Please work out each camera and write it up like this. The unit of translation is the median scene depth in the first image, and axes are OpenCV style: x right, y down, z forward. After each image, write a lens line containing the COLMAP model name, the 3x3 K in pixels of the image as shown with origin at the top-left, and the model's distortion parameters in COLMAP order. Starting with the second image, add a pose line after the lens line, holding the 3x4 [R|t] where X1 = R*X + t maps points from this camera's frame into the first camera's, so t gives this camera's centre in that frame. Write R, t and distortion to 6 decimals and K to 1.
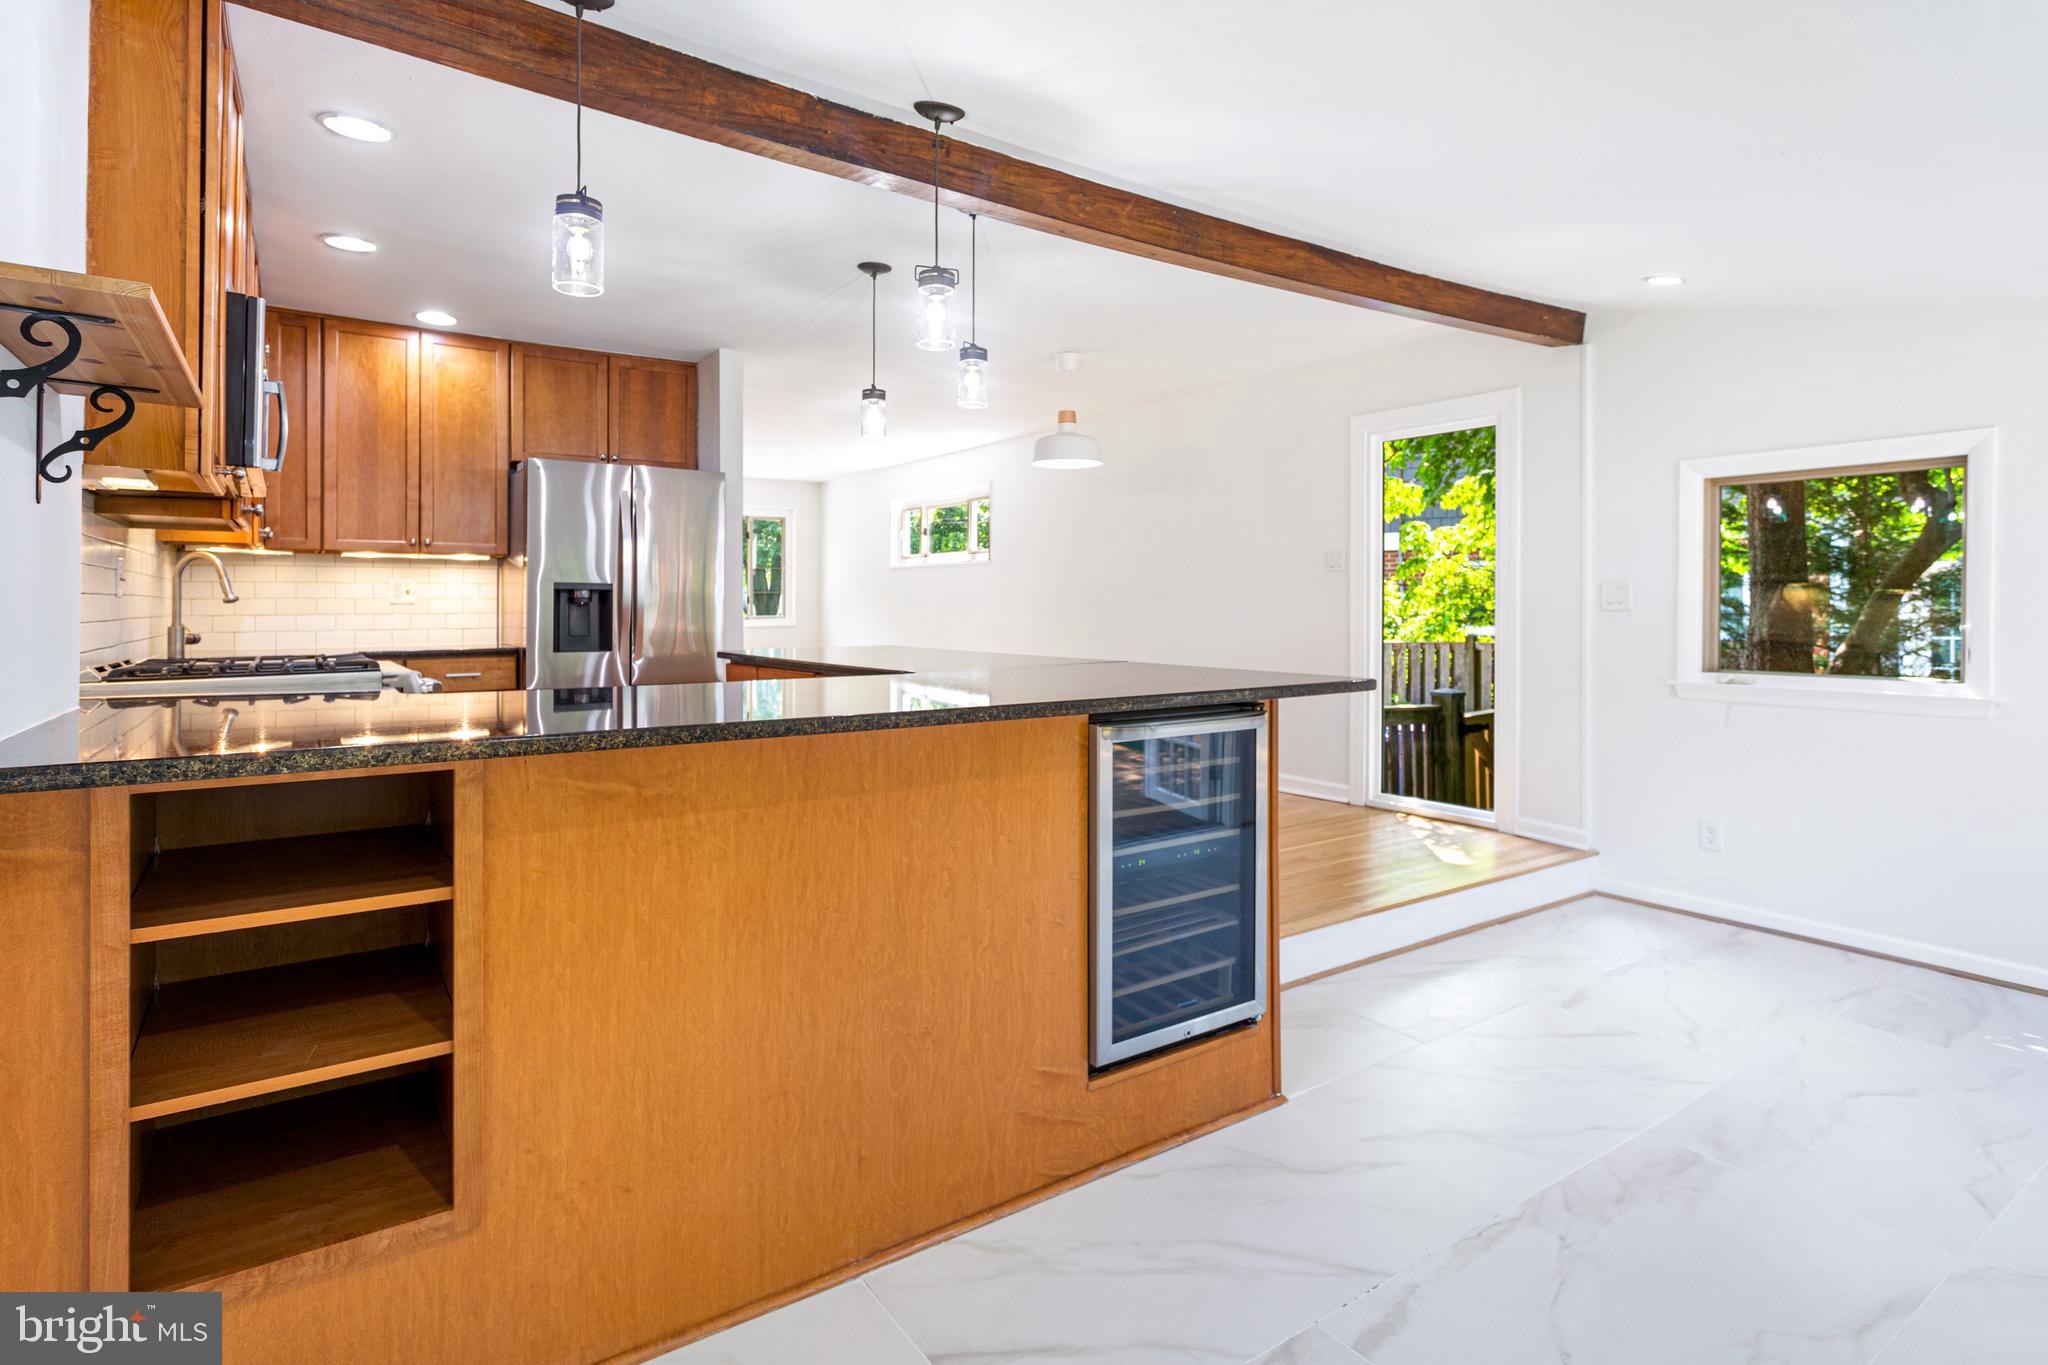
lens RADIAL K [[1003.4, 0, 1056.1], [0, 1003.4, 617.5], [0, 0, 1]] dist [0.000528, 0.003785]
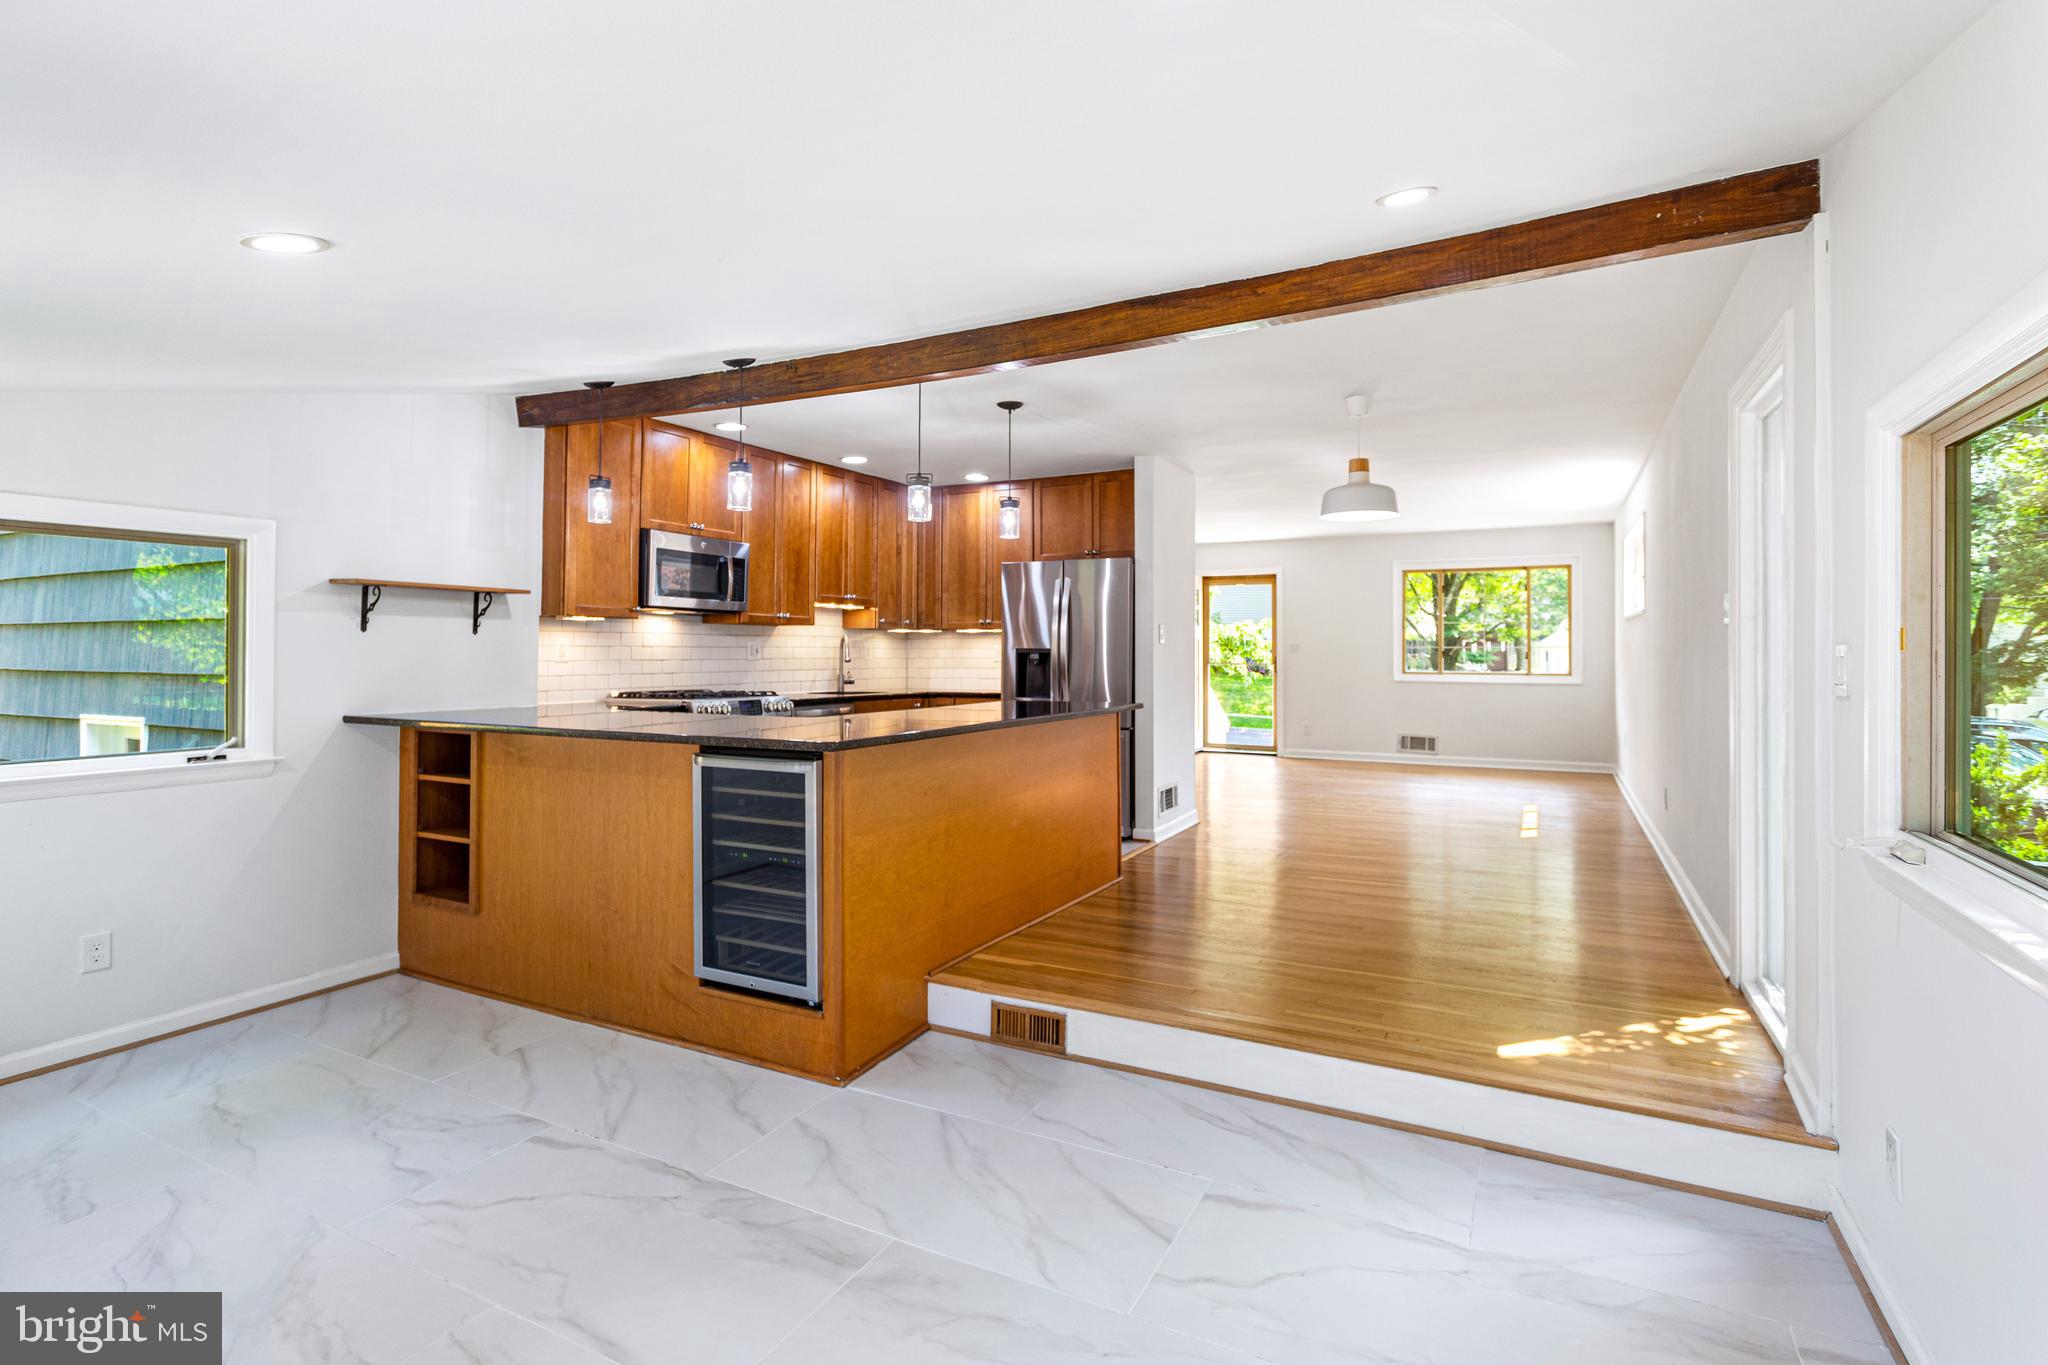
lens RADIAL K [[1003.4, 0, 1035.5], [0, 1003.4, 658.4], [0, 0, 1]] dist [0.000528, 0.003785]
pose [[0.468594, 0.006712, -0.883388, 0.806411], [-0.011839, 0.999929, 0.001318, -0.023094], [0.883334, 0.009841, 0.468640, 0.361705]]
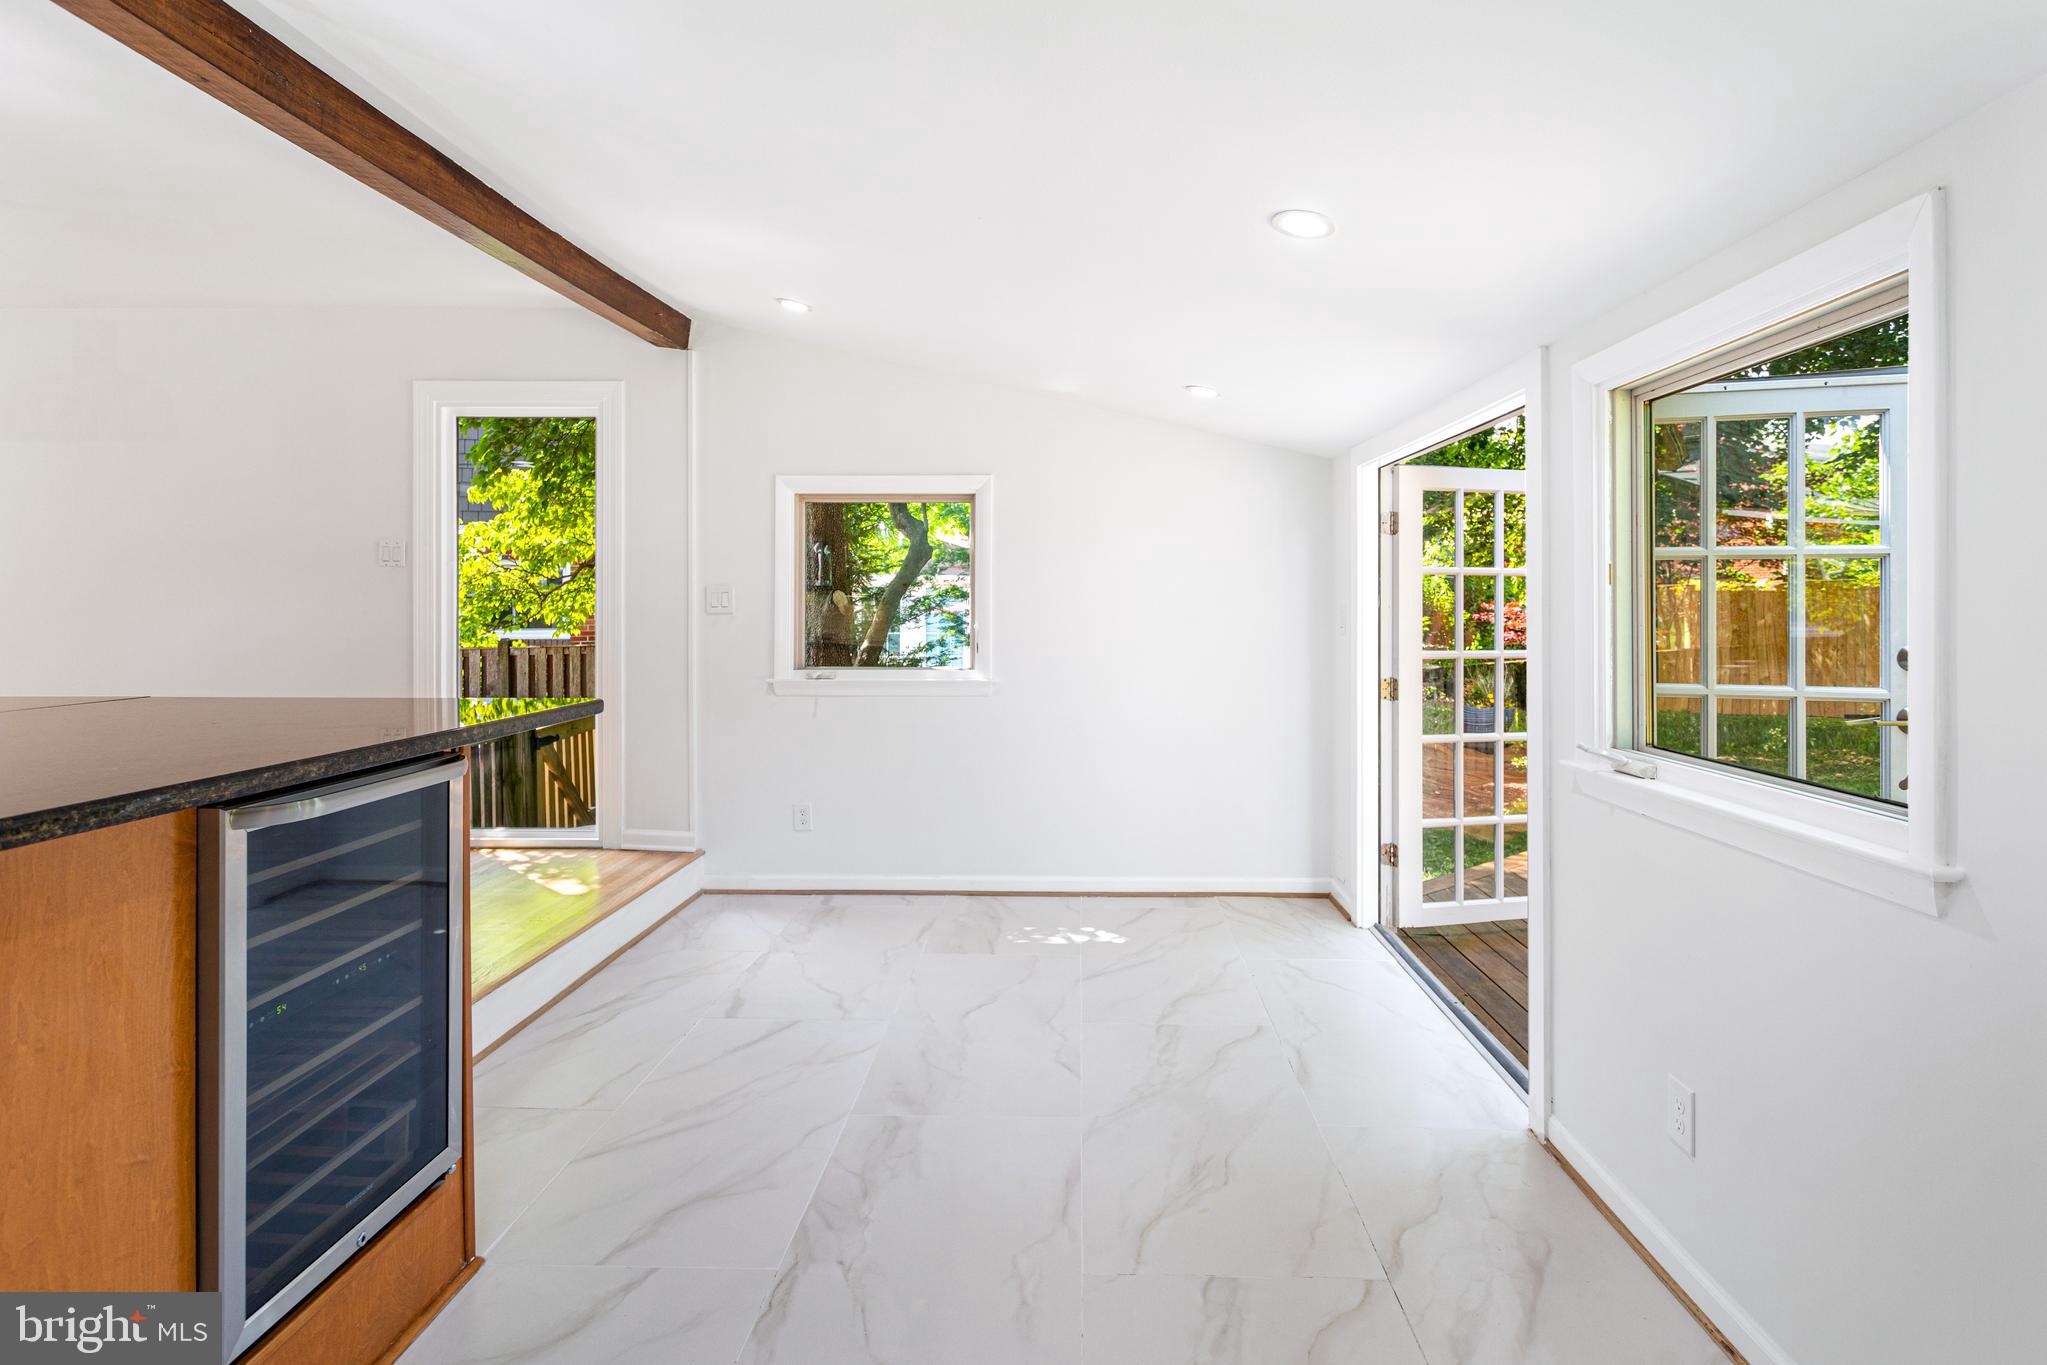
lens RADIAL K [[1002.9, 0, 1021.1], [0, 1002.9, 612.2], [0, 0, 1]] dist [0.000528, 0.003785]
pose [[0.610479, -0.000450, 0.792032, -0.070527], [0.006785, 0.999966, -0.004661, -0.001823], [-0.792004, 0.008220, 0.610461, 0.119688]]
